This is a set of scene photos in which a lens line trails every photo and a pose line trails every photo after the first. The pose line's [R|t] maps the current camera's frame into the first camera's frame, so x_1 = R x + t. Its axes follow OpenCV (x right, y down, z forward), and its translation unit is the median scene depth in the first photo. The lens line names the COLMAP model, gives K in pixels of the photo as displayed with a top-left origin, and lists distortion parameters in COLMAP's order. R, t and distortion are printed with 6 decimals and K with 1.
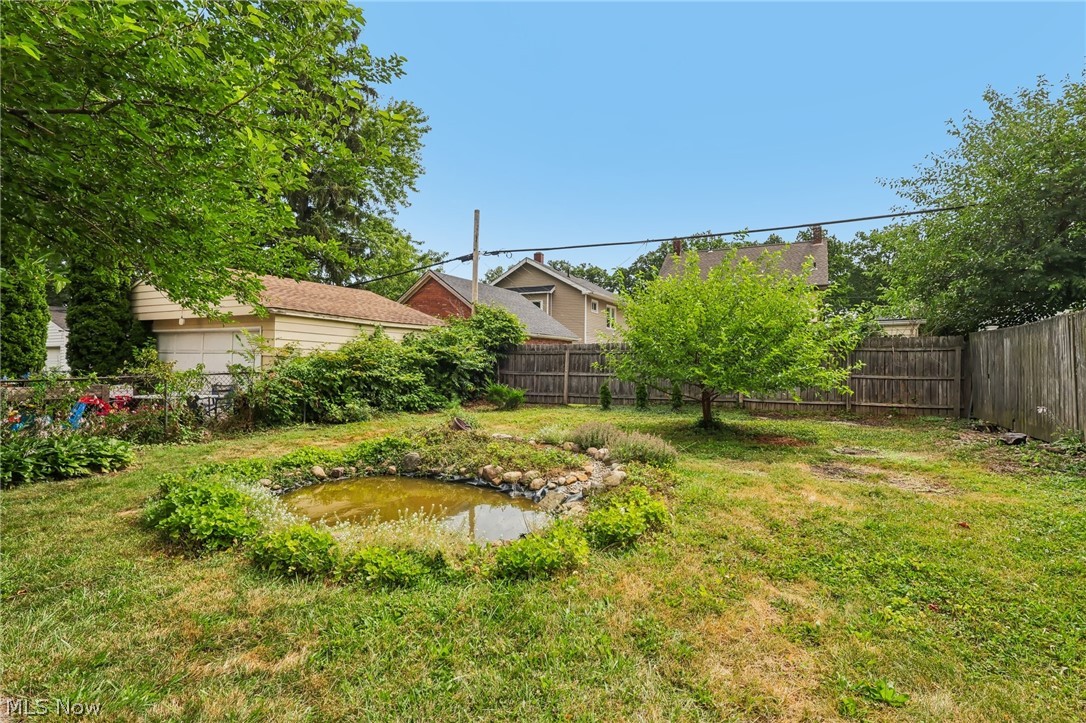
lens RADIAL K [[540.4, 0, 543.0], [0, 540.4, 361.5], [0, 0, 1]] dist [0.001969, 0.000103]
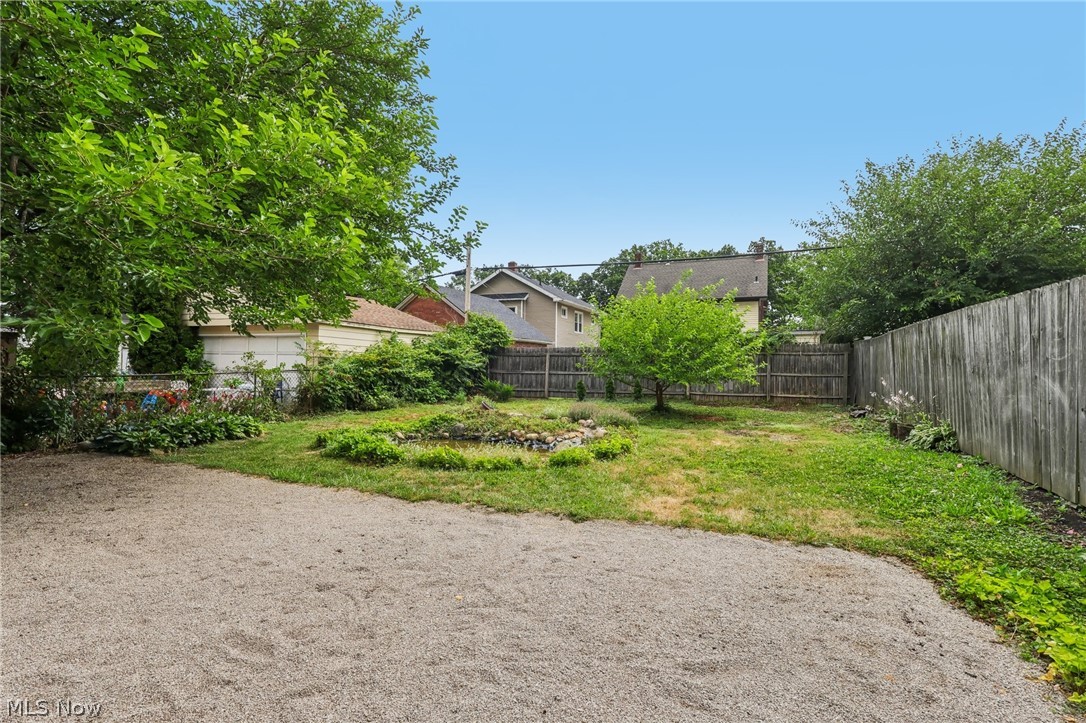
lens RADIAL K [[540.4, 0, 543.0], [0, 540.4, 361.5], [0, 0, 1]] dist [0.001969, 0.000103]
pose [[0.997574, 0.002957, 0.069557, -0.060927], [-0.002819, 0.999994, -0.002078, 0.001506], [-0.069563, 0.001877, 0.997576, -0.242569]]
